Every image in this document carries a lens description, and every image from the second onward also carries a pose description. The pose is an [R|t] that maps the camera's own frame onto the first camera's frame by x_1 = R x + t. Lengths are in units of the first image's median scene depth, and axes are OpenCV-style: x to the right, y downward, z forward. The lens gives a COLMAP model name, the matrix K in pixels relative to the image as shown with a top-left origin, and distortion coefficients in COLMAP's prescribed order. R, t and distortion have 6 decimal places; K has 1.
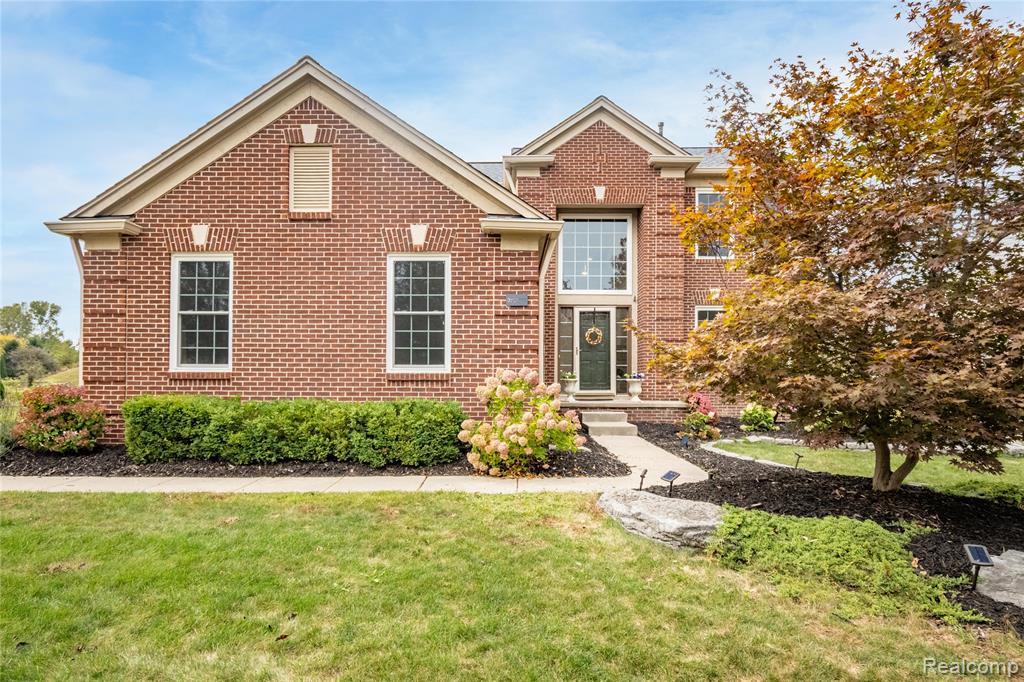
lens RADIAL K [[671.9, 0, 509.7], [0, 671.9, 365.5], [0, 0, 1]] dist [0.006261, 0.001785]
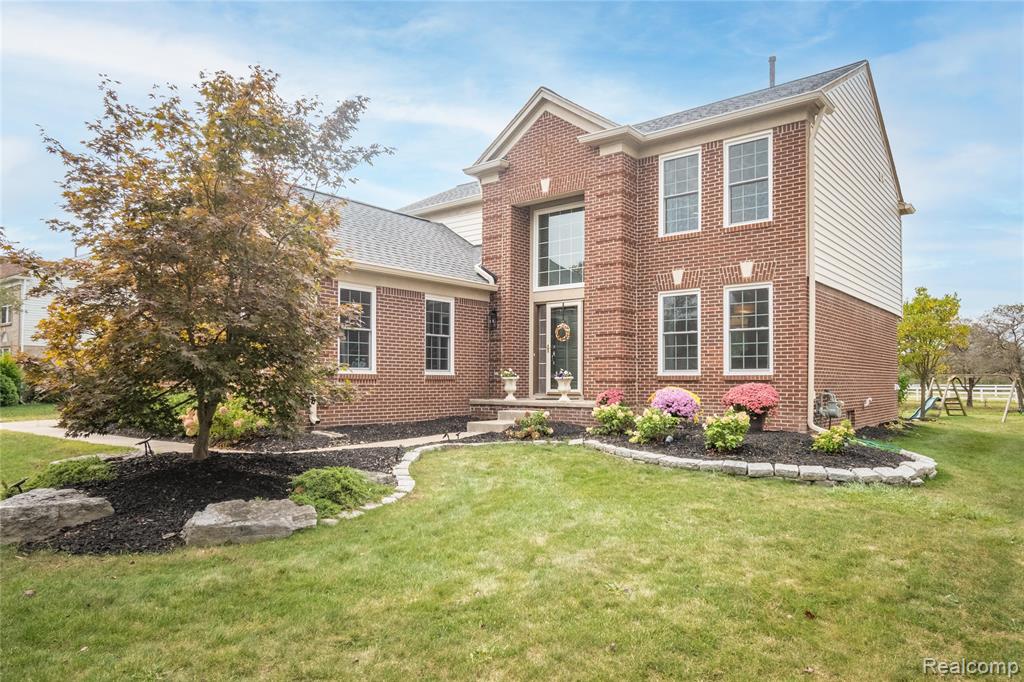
lens RADIAL K [[671.9, 0, 509.7], [0, 671.9, 365.5], [0, 0, 1]] dist [0.006261, 0.001785]
pose [[0.786863, -0.020103, -0.616800, 0.252708], [0.003996, 0.999614, -0.027482, 0.011351], [0.617114, 0.019160, 0.786640, 0.075446]]
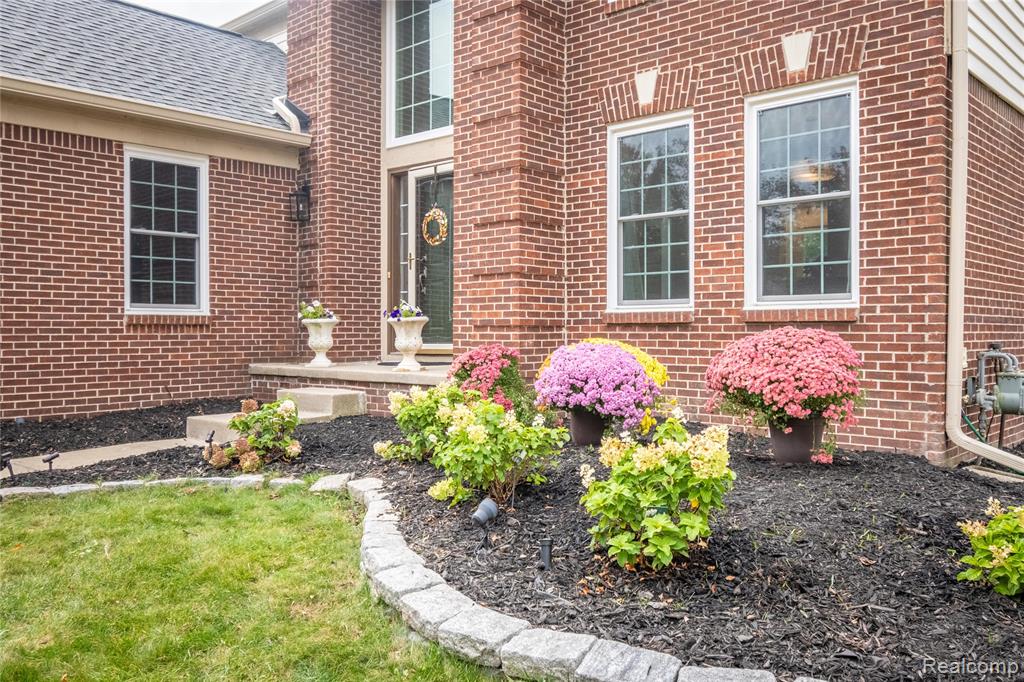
lens RADIAL K [[854.7, 0, 514.9], [0, 854.7, 329.7], [0, 0, 1]] dist [0.004072, -0.000172]
pose [[0.752846, -0.008671, -0.658139, 0.215257], [0.008593, 0.999957, -0.003346, 0.011662], [0.658140, -0.003136, 0.752889, 0.224797]]
